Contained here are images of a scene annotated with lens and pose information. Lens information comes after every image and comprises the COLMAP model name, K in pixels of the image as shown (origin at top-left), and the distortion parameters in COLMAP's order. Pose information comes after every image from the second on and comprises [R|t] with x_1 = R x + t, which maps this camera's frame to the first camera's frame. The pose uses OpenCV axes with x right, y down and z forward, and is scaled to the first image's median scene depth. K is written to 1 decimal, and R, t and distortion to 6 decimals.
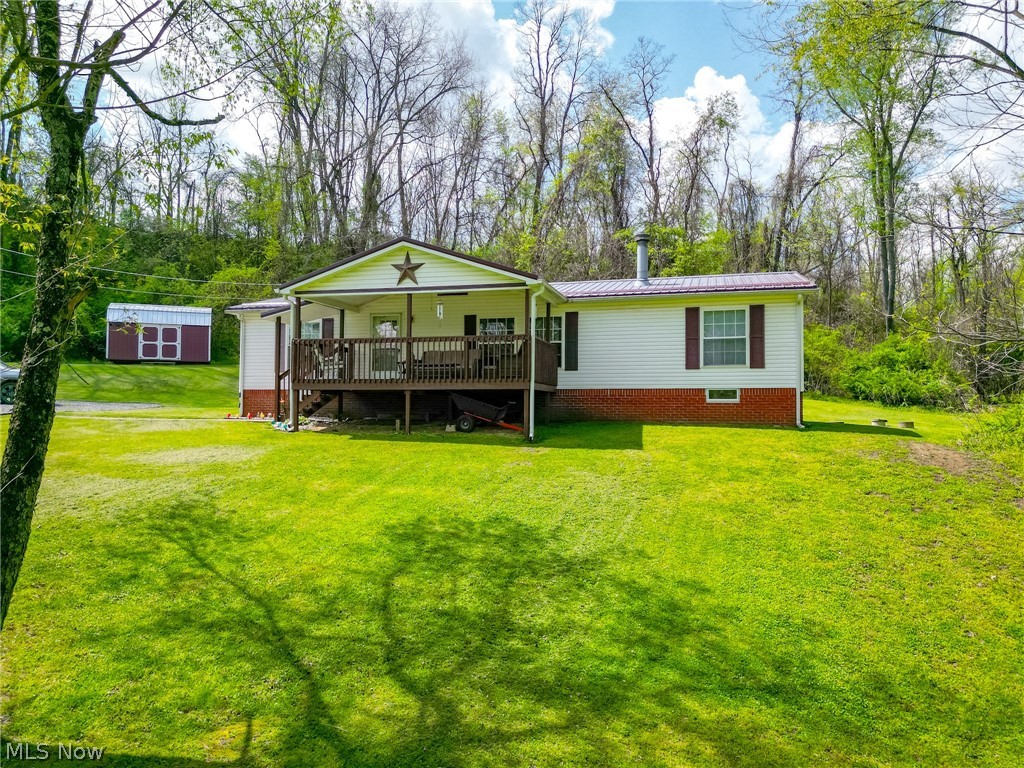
lens RADIAL K [[716.2, 0, 512.0], [0, 716.2, 384.0], [0, 0, 1]] dist [0.080578, -0.082587]
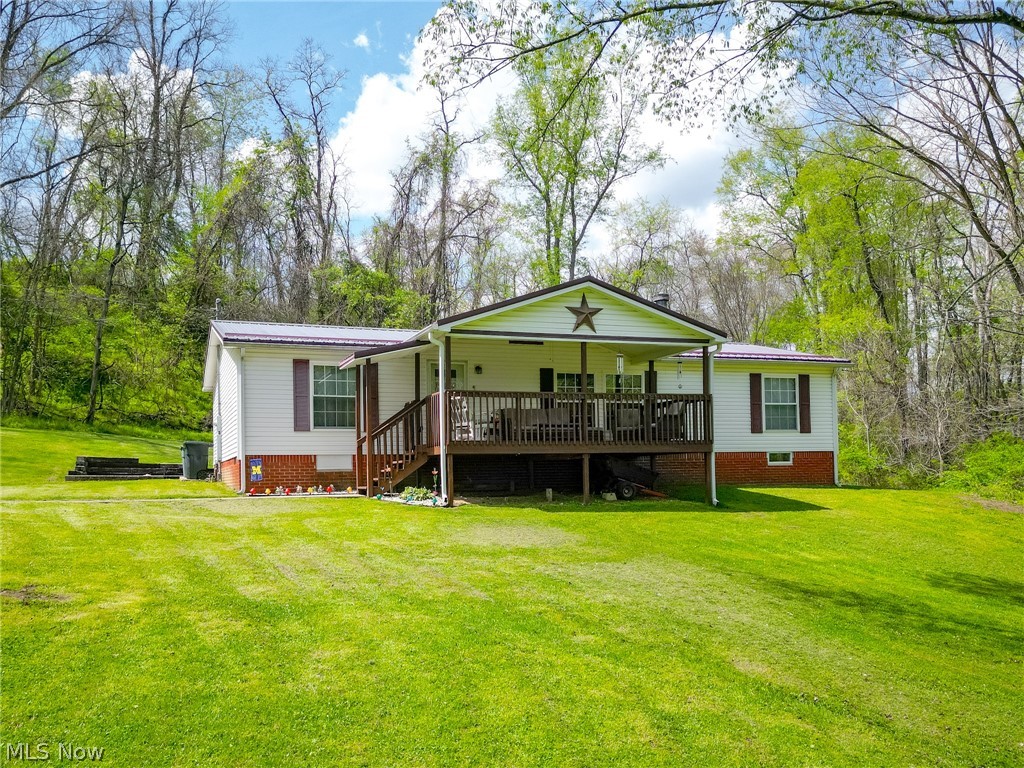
lens RADIAL K [[817.8, 0, 512.1], [0, 817.8, 470.2], [0, 0, 1]] dist [0.099170, -0.142772]
pose [[0.836435, -0.013022, 0.547912, -0.701864], [-0.001644, 0.999654, 0.026269, 0.002112], [-0.548064, -0.022873, 0.836123, 0.201737]]
